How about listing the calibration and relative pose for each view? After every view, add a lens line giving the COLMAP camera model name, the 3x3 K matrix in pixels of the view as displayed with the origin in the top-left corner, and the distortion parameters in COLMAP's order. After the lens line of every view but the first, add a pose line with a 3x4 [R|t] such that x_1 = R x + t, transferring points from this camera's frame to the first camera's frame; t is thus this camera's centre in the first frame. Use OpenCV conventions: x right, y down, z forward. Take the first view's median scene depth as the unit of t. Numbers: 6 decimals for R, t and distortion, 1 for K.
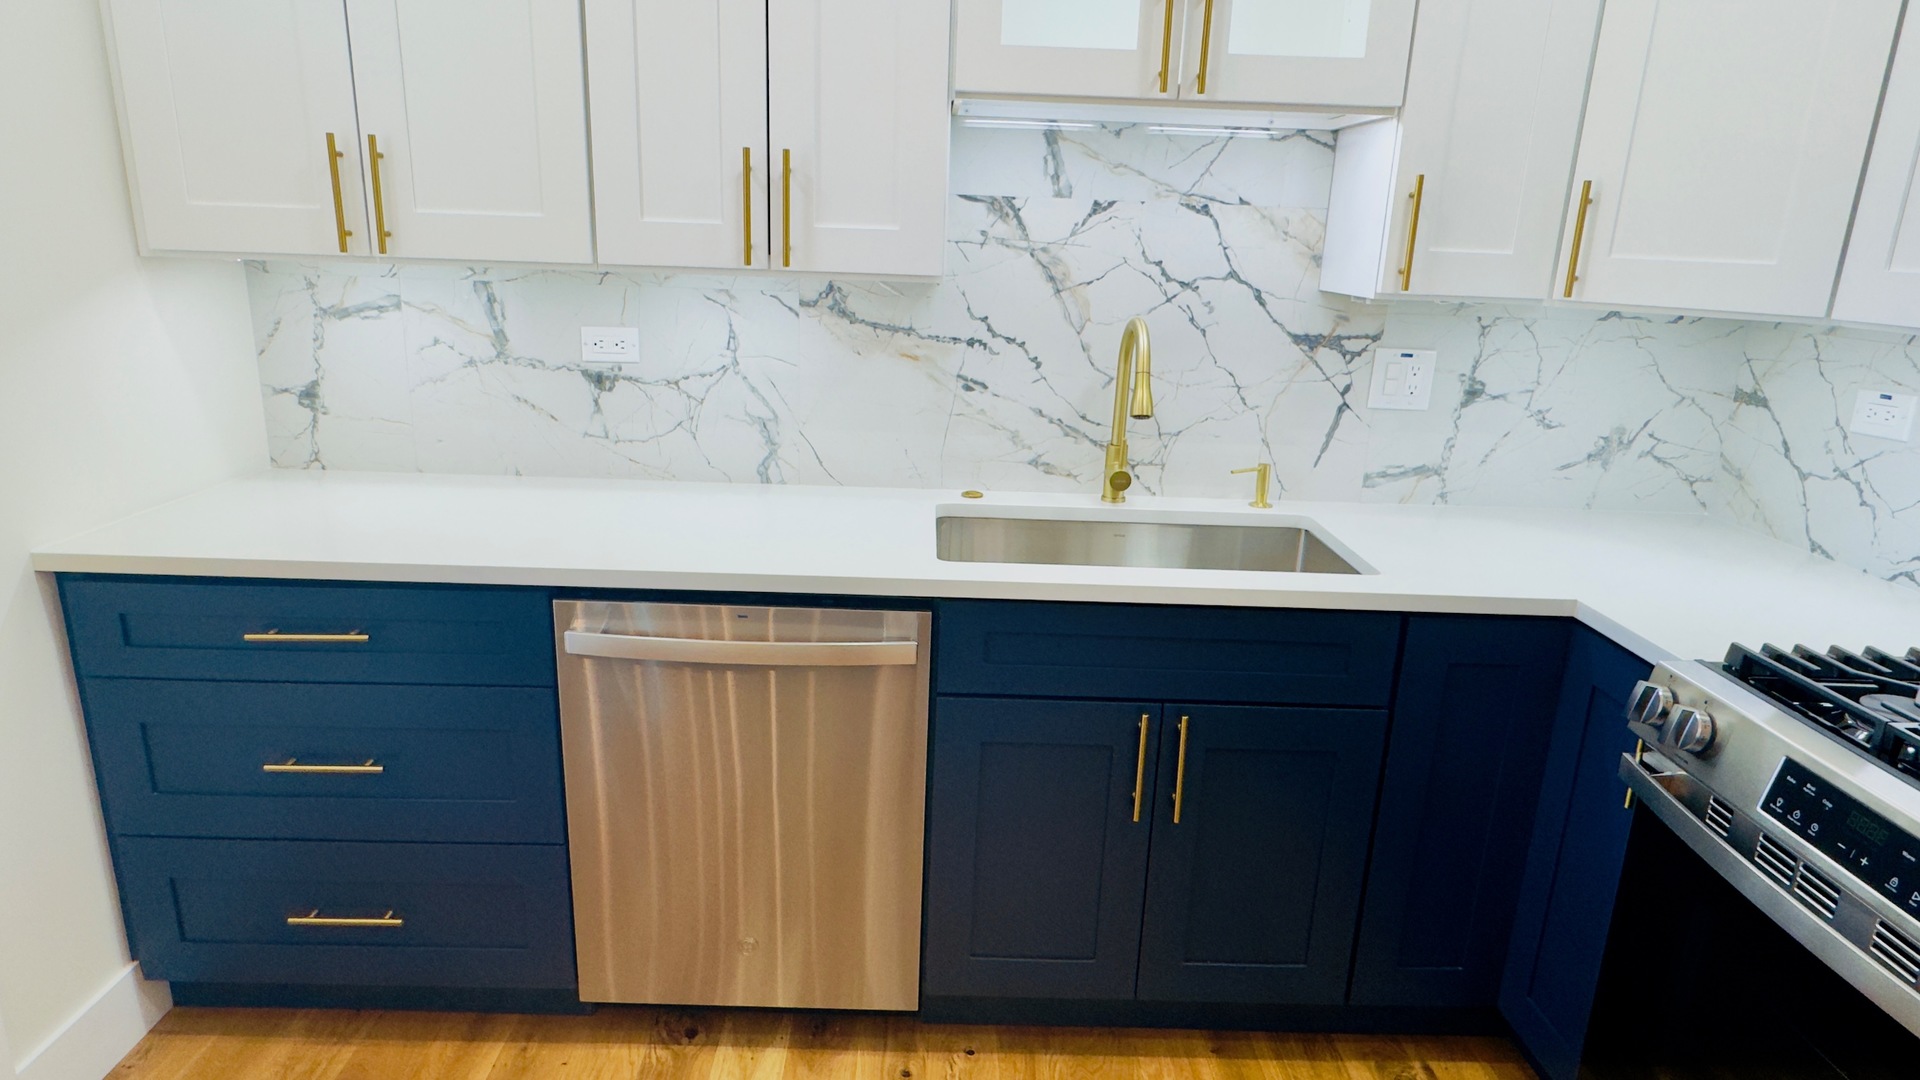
lens RADIAL K [[1118.4, 0, 957.8], [0, 1118.4, 542.8], [0, 0, 1]] dist [-0.004025, 0.000233]
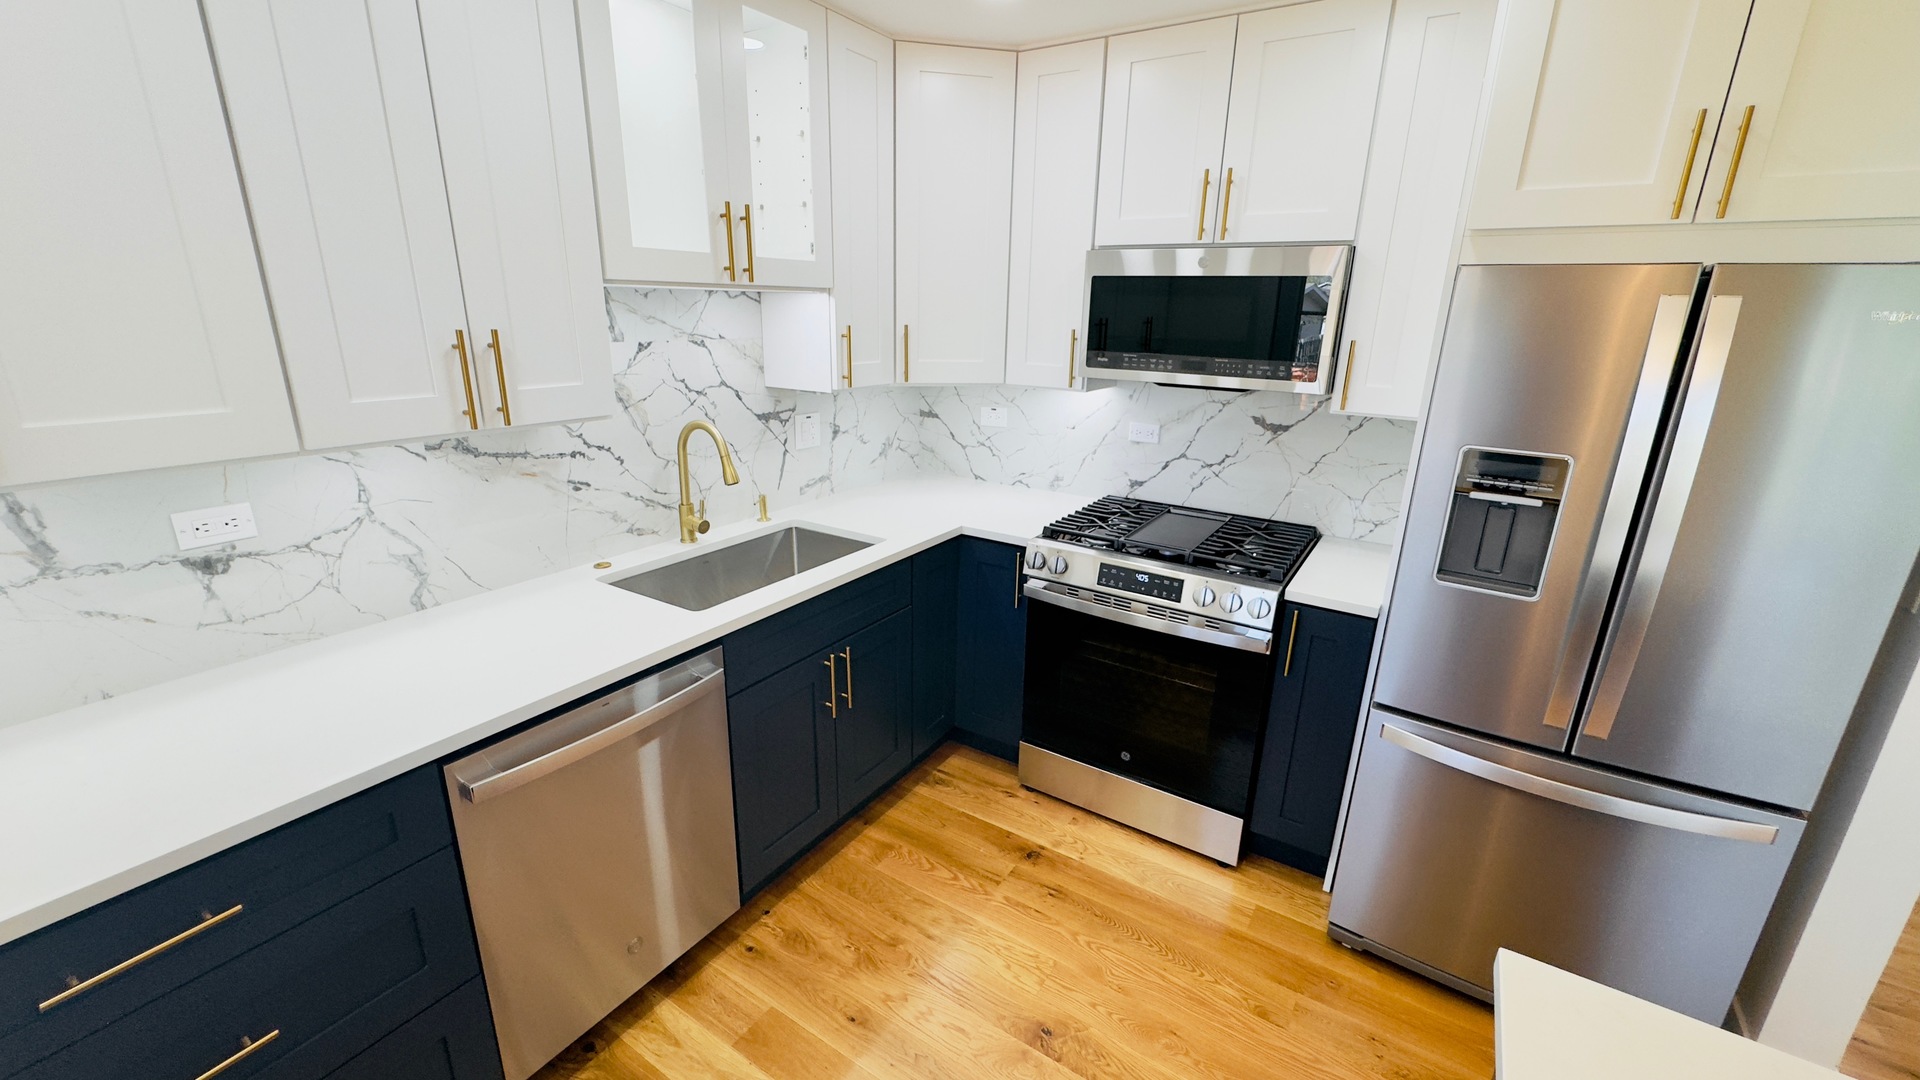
lens RADIAL K [[762.2, 0, 958.5], [0, 762.2, 536.6], [0, 0, 1]] dist [-0.003030, 0.000184]
pose [[0.552964, -0.264440, 0.790128, -0.472316], [0.224672, 0.960496, 0.164224, -0.132562], [-0.802342, 0.086709, 0.590532, 0.117378]]
